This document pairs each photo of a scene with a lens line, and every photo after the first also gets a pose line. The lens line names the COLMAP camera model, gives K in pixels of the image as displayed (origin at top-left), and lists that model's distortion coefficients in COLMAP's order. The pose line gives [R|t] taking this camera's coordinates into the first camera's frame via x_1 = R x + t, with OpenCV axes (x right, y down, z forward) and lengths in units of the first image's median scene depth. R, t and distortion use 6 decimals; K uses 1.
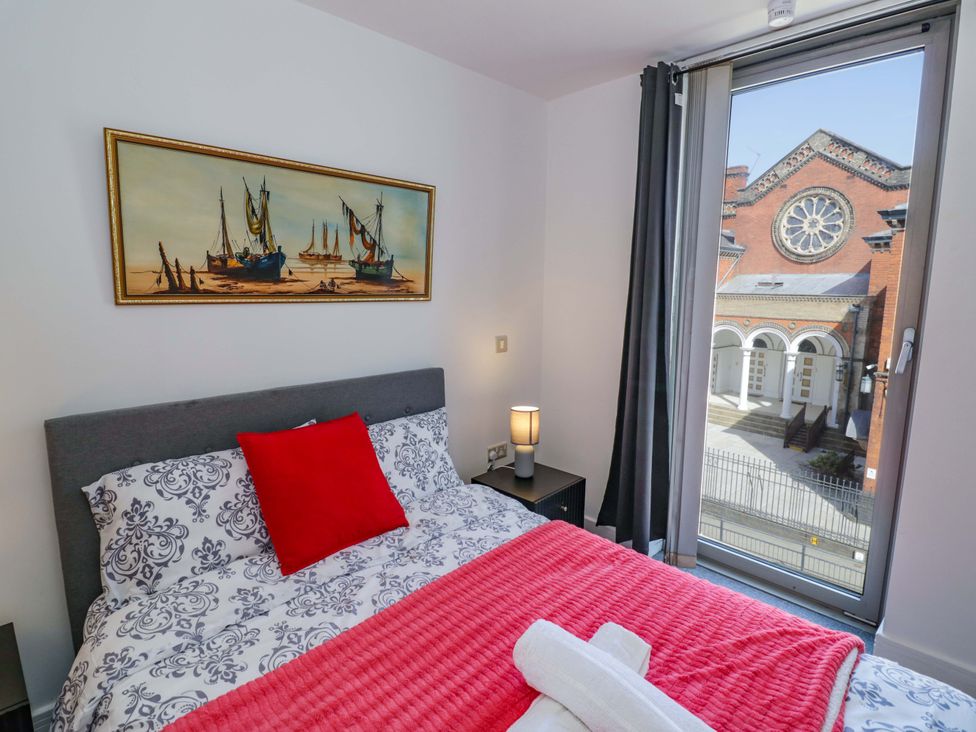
lens RADIAL K [[509.6, 0, 487.3], [0, 509.6, 351.0], [0, 0, 1]] dist [0.010499, -0.019868]
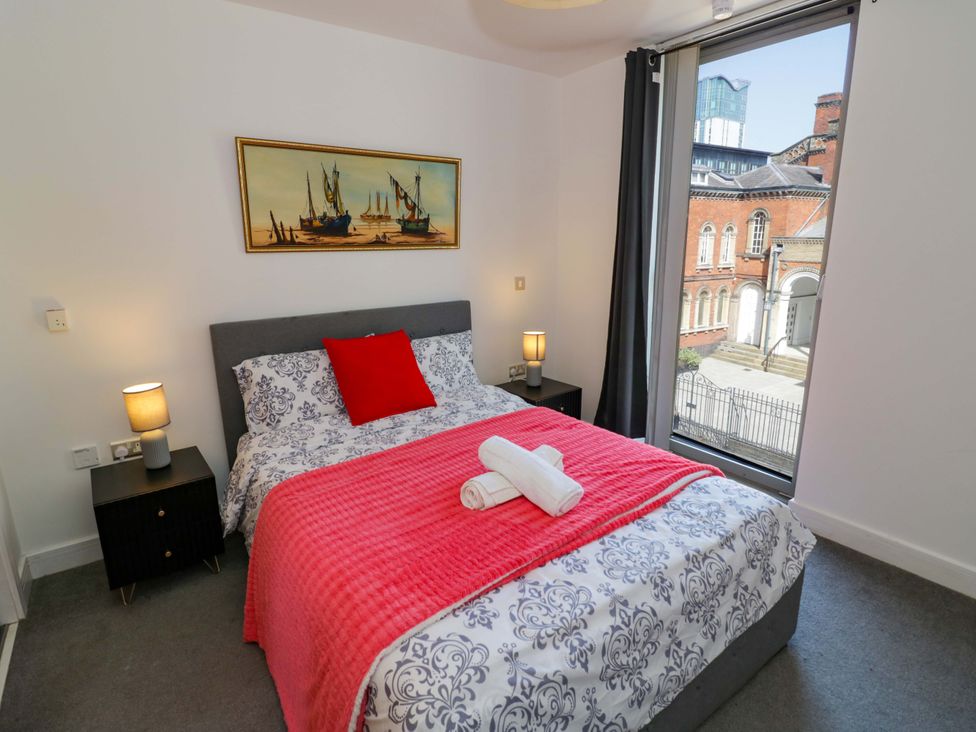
lens RADIAL K [[506.4, 0, 482.9], [0, 506.4, 343.6], [0, 0, 1]] dist [0.019270, -0.000445]
pose [[0.989773, 0.011971, -0.142151, 0.178553], [-0.000136, 0.996552, 0.082974, 0.048448], [0.142654, -0.082106, 0.986361, -0.383118]]
